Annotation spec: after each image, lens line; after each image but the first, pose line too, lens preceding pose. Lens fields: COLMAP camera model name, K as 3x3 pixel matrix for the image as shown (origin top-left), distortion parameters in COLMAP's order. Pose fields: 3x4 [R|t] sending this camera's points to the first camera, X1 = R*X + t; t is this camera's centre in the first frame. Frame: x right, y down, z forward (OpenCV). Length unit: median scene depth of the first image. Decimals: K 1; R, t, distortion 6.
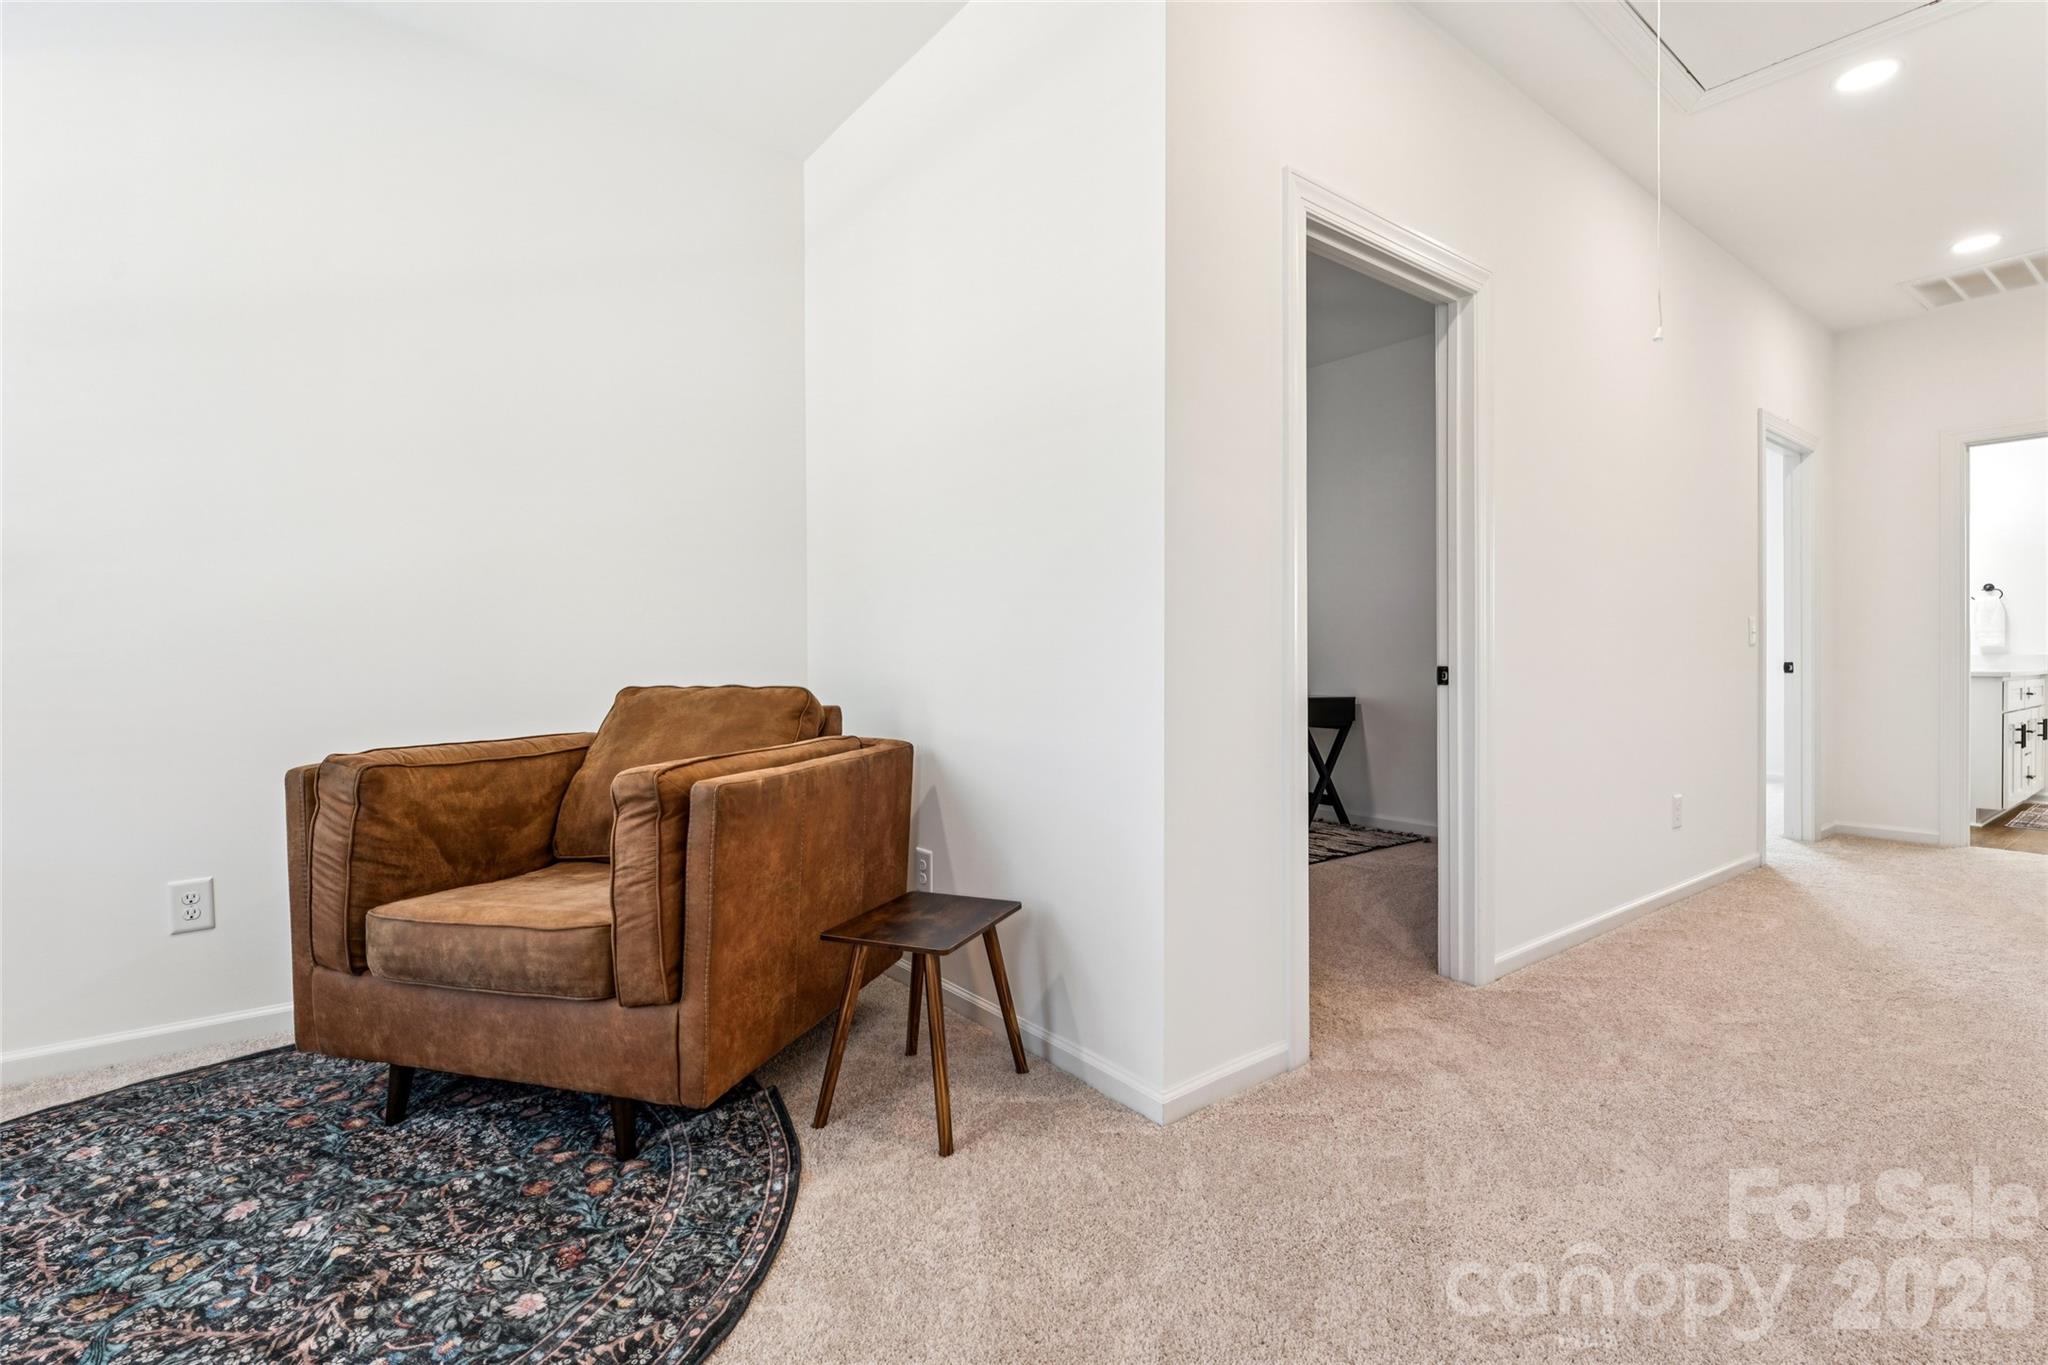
lens RADIAL K [[939.7, 0, 1028.5], [0, 939.7, 687.1], [0, 0, 1]] dist [0.000905, 0.000095]
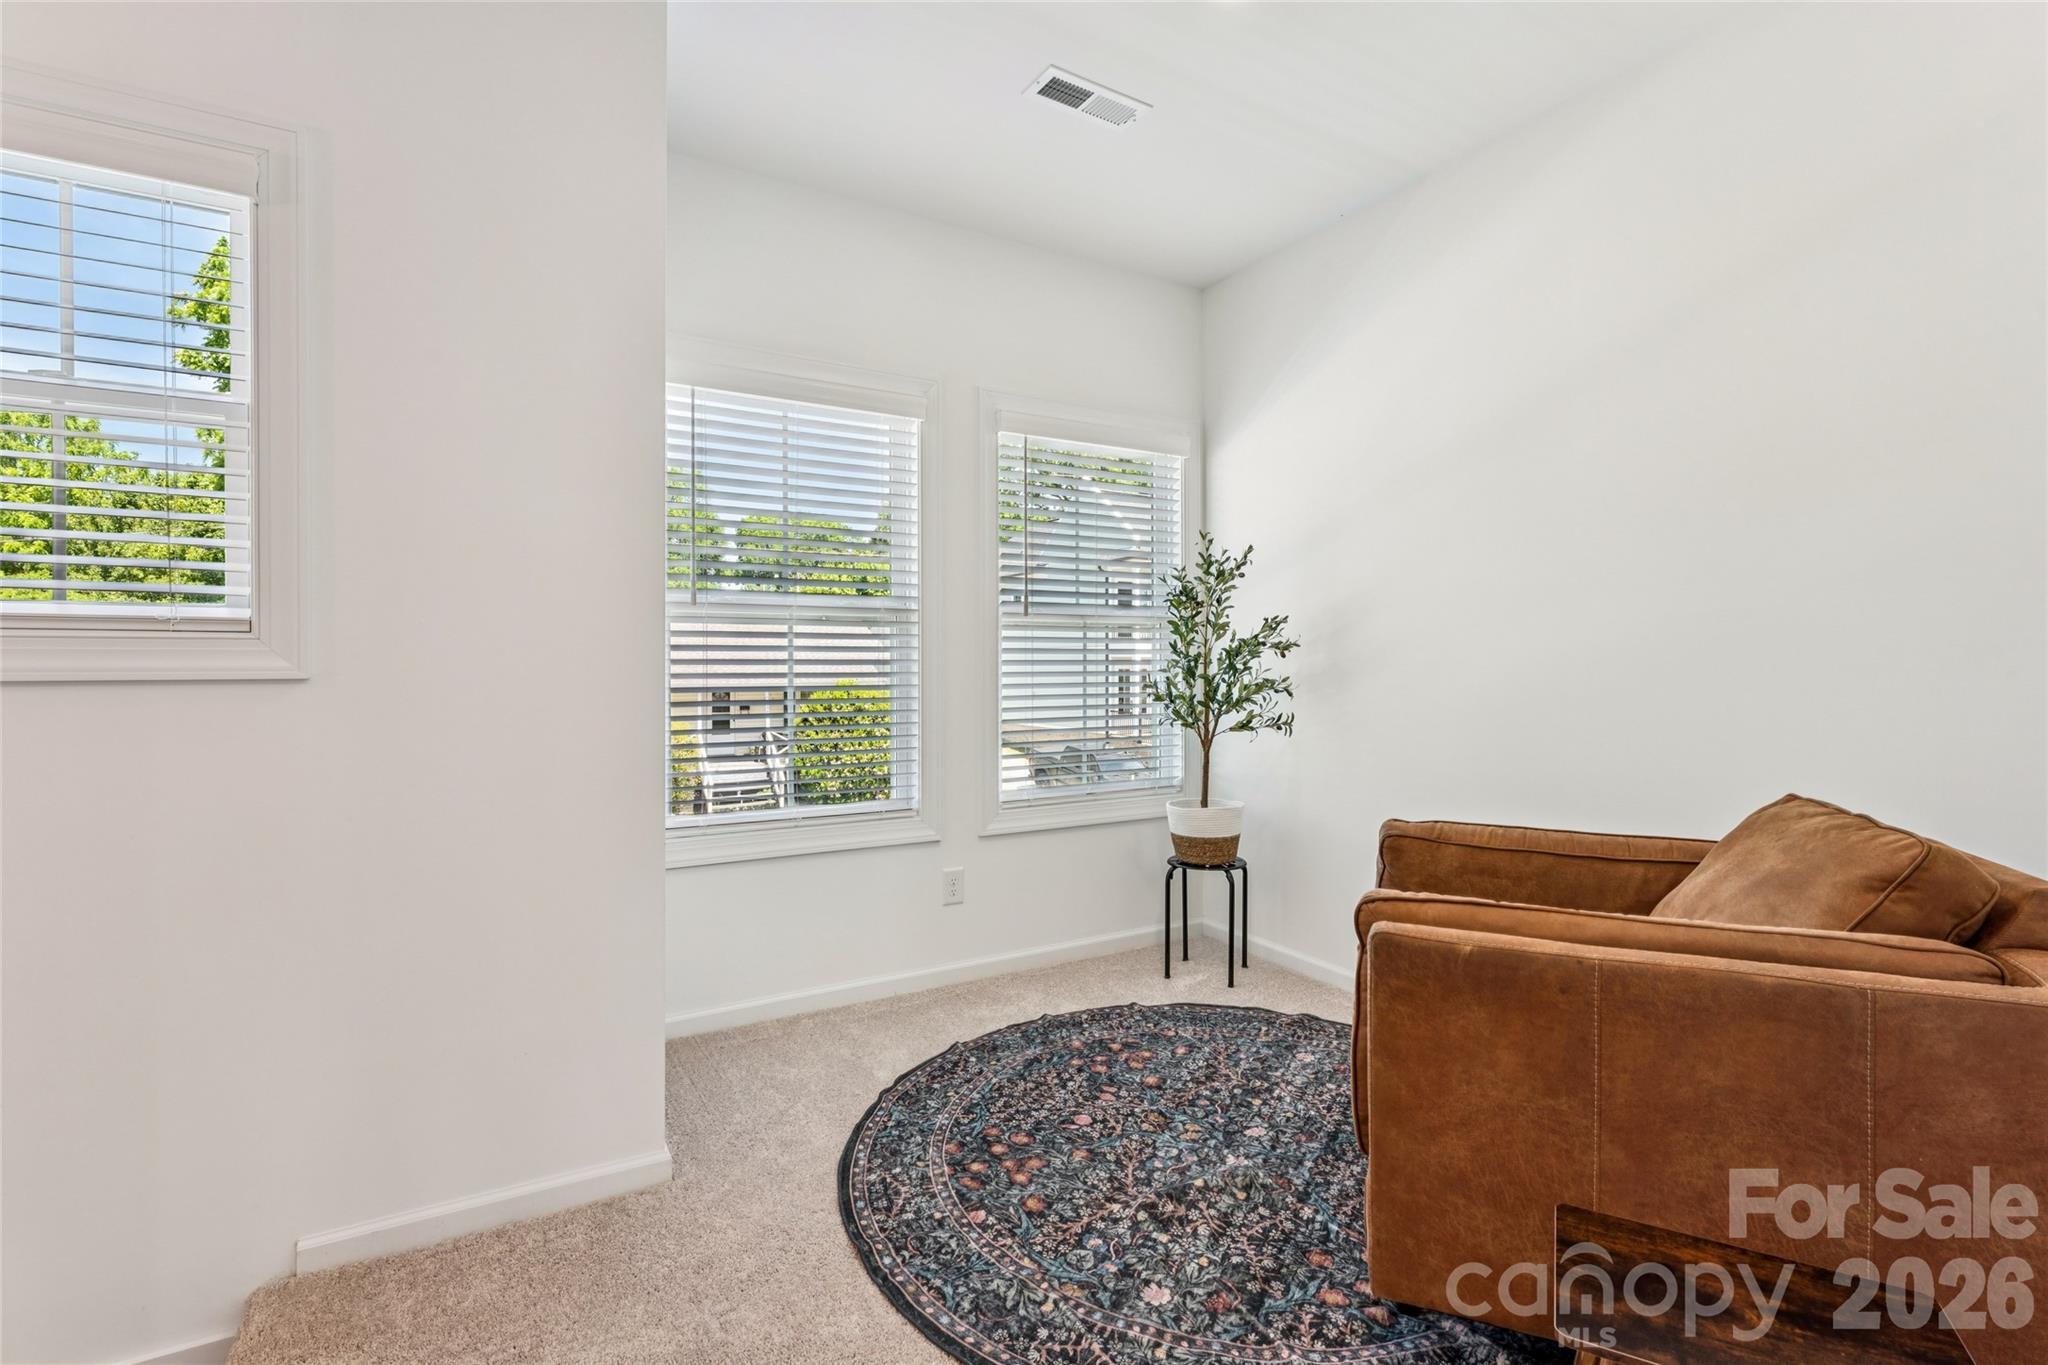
lens RADIAL K [[939.7, 0, 1028.5], [0, 939.7, 687.1], [0, 0, 1]] dist [0.000905, 0.000095]
pose [[-0.119926, 0.030215, -0.992323, 0.595221], [-0.033325, 0.998851, 0.034442, -0.147486], [0.992223, 0.037199, -0.118781, 0.840811]]
